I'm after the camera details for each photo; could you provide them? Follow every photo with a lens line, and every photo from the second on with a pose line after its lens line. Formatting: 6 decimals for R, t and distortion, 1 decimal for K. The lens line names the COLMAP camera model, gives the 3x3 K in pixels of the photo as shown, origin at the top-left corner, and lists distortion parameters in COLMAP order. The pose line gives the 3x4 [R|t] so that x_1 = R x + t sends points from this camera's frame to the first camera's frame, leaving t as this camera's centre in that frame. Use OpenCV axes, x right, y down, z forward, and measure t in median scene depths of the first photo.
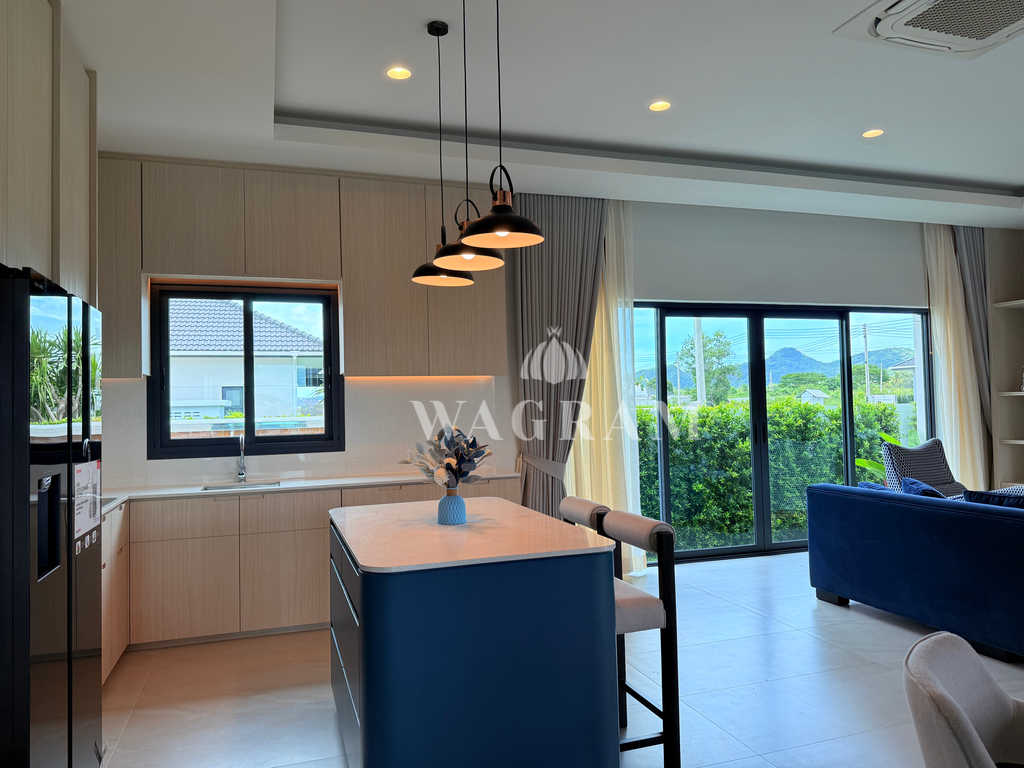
lens RADIAL K [[720.0, 0, 521.0], [0, 720.0, 386.3], [0, 0, 1]] dist [0.044683, -0.048882]
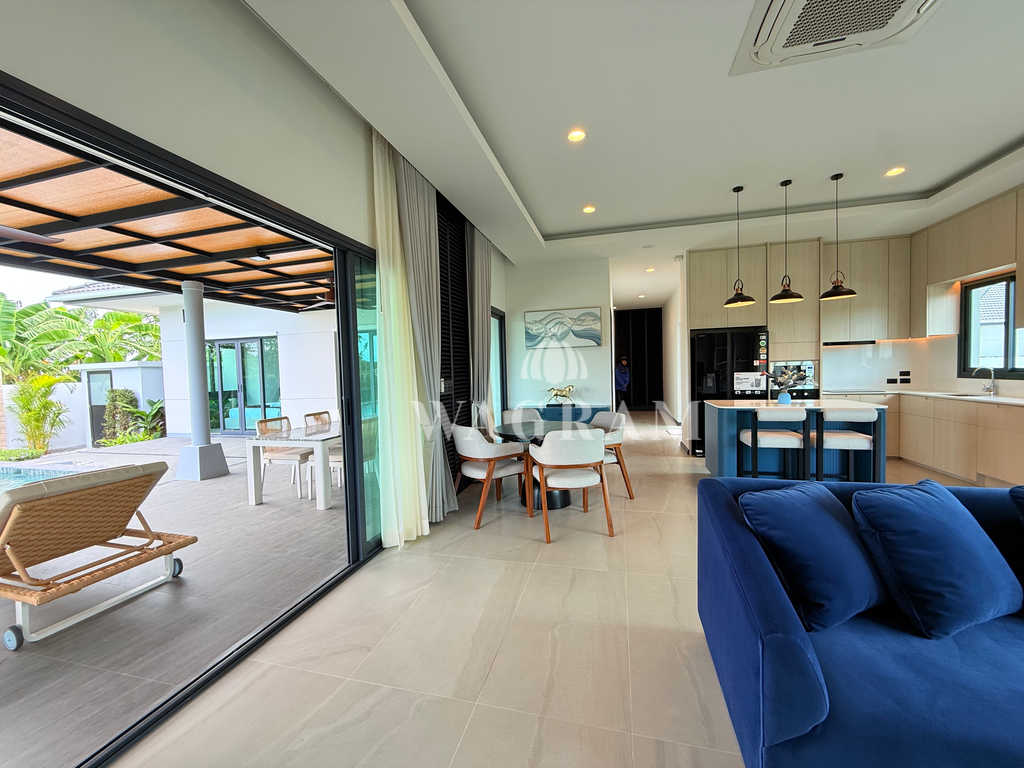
lens RADIAL K [[408.4, 0, 507.2], [0, 408.4, 385.5], [0, 0, 1]] dist [-0.002333, 0.000578]
pose [[-0.563926, 0.071223, -0.822748, 0.782222], [0.064815, 0.997018, 0.041884, -0.000598], [0.823278, -0.029708, -0.566861, 0.472768]]
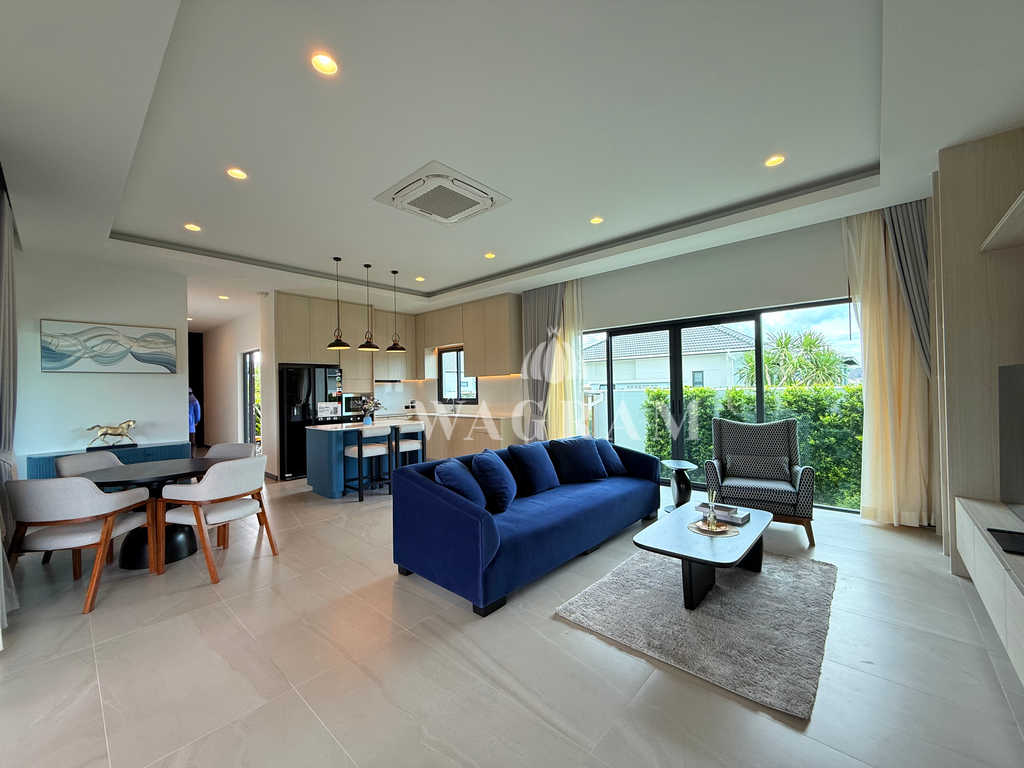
lens RADIAL K [[408.4, 0, 510.8], [0, 408.4, 386.2], [0, 0, 1]] dist [-0.002333, 0.000578]
pose [[0.482456, 0.005931, -0.875900, 0.929567], [0.033793, 0.999107, 0.025379, -0.011005], [0.875268, -0.041843, 0.481824, 0.306209]]
